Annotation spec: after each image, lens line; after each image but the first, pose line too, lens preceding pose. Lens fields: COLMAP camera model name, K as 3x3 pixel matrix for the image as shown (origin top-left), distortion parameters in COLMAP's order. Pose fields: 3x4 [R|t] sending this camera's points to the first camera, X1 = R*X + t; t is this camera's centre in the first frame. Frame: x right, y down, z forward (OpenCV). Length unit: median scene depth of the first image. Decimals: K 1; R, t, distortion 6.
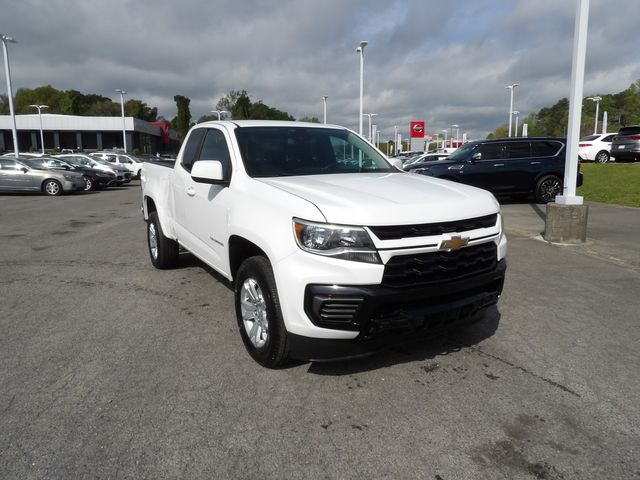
lens RADIAL K [[453.7, 0, 322.6], [0, 453.7, 235.5], [0, 0, 1]] dist [-0.019246, 0.025573]
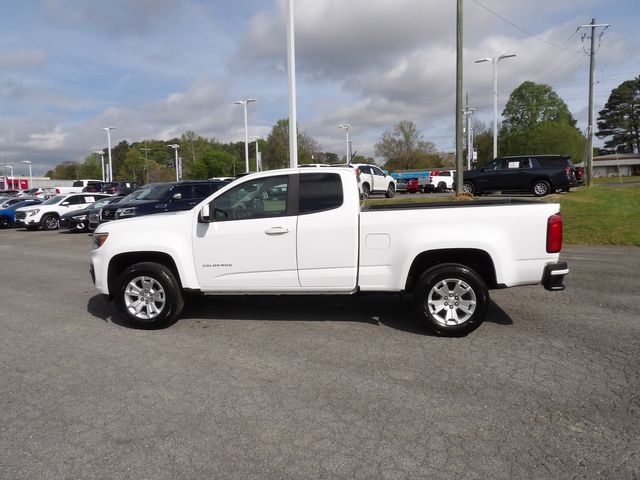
lens RADIAL K [[453.7, 0, 326.4], [0, 453.7, 234.2], [0, 0, 1]] dist [-0.019246, 0.025573]
pose [[0.621733, -0.072026, 0.779911, -0.886677], [0.139280, 0.990059, -0.019598, -0.005833], [-0.770746, 0.120811, 0.625584, -0.034412]]
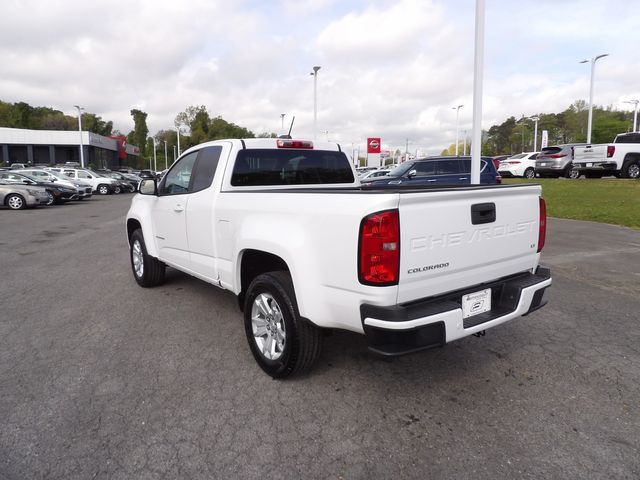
lens RADIAL K [[453.7, 0, 323.5], [0, 453.7, 236.3], [0, 0, 1]] dist [-0.019246, 0.025573]
pose [[0.996089, -0.010634, 0.087713, 0.036139], [0.013281, 0.999472, -0.029652, 0.042364], [-0.087351, 0.030701, 0.995704, -0.303863]]
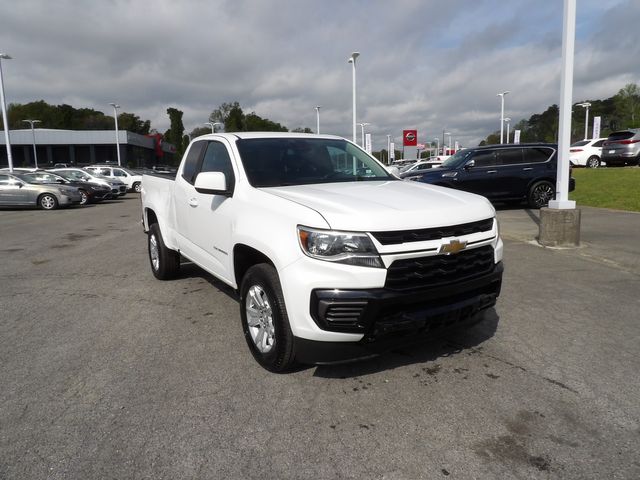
lens RADIAL K [[453.7, 0, 322.0], [0, 453.7, 238.3], [0, 0, 1]] dist [-0.019246, 0.025573]
pose [[0.999769, -0.018950, 0.010184, -0.011160], [0.019100, 0.999707, -0.014895, 0.003970], [-0.009898, 0.015086, 0.999837, -0.018952]]
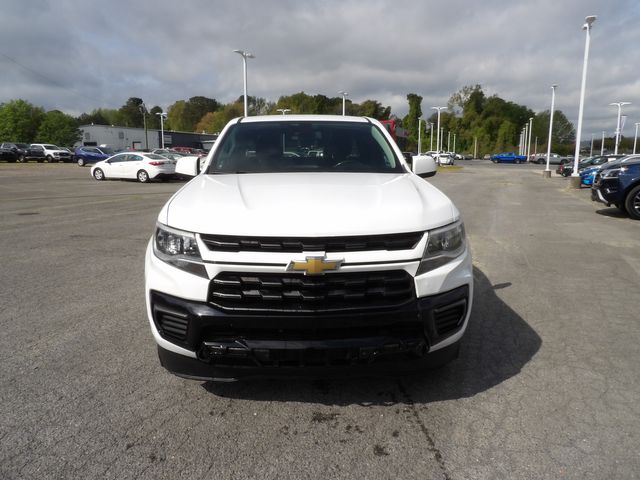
lens RADIAL K [[453.7, 0, 322.3], [0, 453.7, 236.3], [0, 0, 1]] dist [-0.019246, 0.025573]
pose [[0.880972, 0.087915, -0.464930, 0.370687], [-0.084293, 0.996030, 0.028620, -0.031054], [0.465600, 0.013977, 0.884885, 0.181346]]
